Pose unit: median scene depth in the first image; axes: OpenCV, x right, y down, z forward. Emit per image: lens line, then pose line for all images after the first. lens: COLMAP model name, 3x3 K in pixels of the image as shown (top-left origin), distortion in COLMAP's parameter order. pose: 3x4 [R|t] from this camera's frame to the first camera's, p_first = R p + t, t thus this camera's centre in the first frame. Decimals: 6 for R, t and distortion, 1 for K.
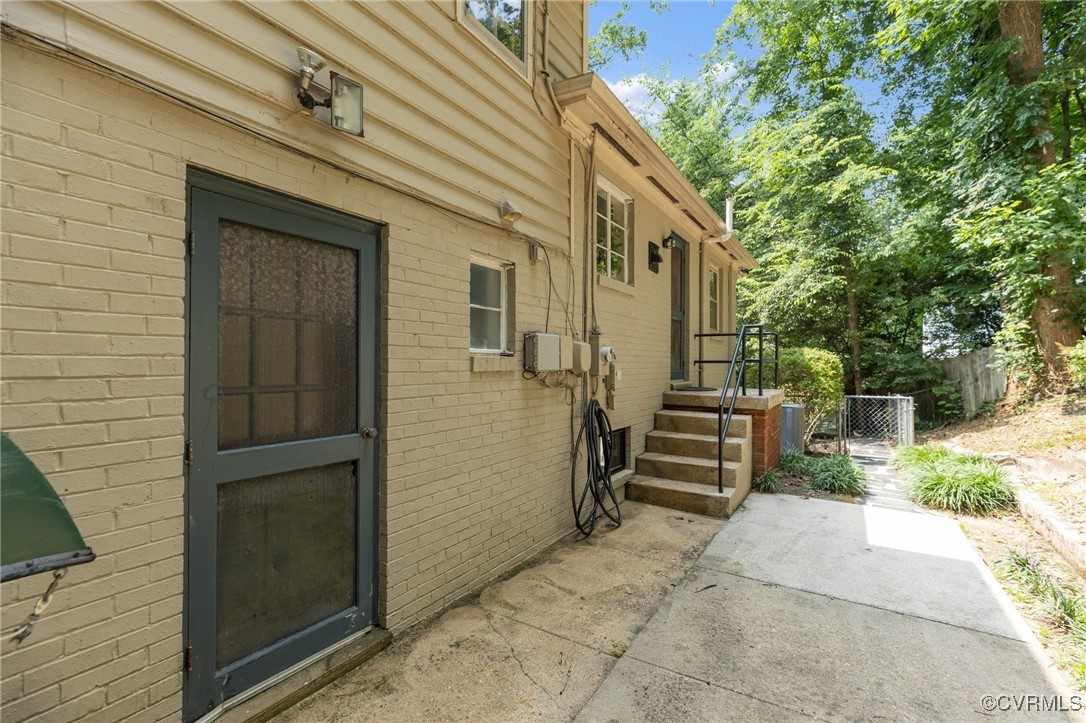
lens RADIAL K [[490.4, 0, 552.2], [0, 490.4, 361.5], [0, 0, 1]] dist [0.019181, -0.000045]
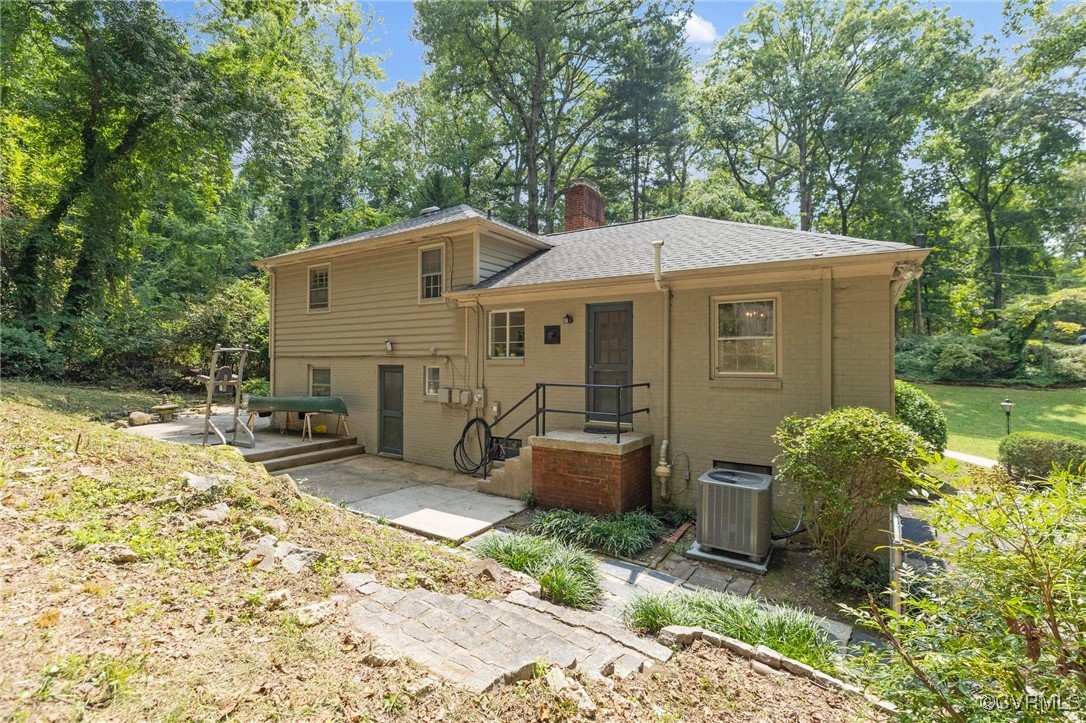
lens RADIAL K [[490.4, 0, 552.2], [0, 490.4, 361.5], [0, 0, 1]] dist [0.019181, -0.000045]
pose [[-0.021145, -0.003394, -0.999771, 2.788823], [-0.001046, 0.999994, -0.003372, -0.206040], [0.999776, 0.000975, -0.021148, 1.683815]]
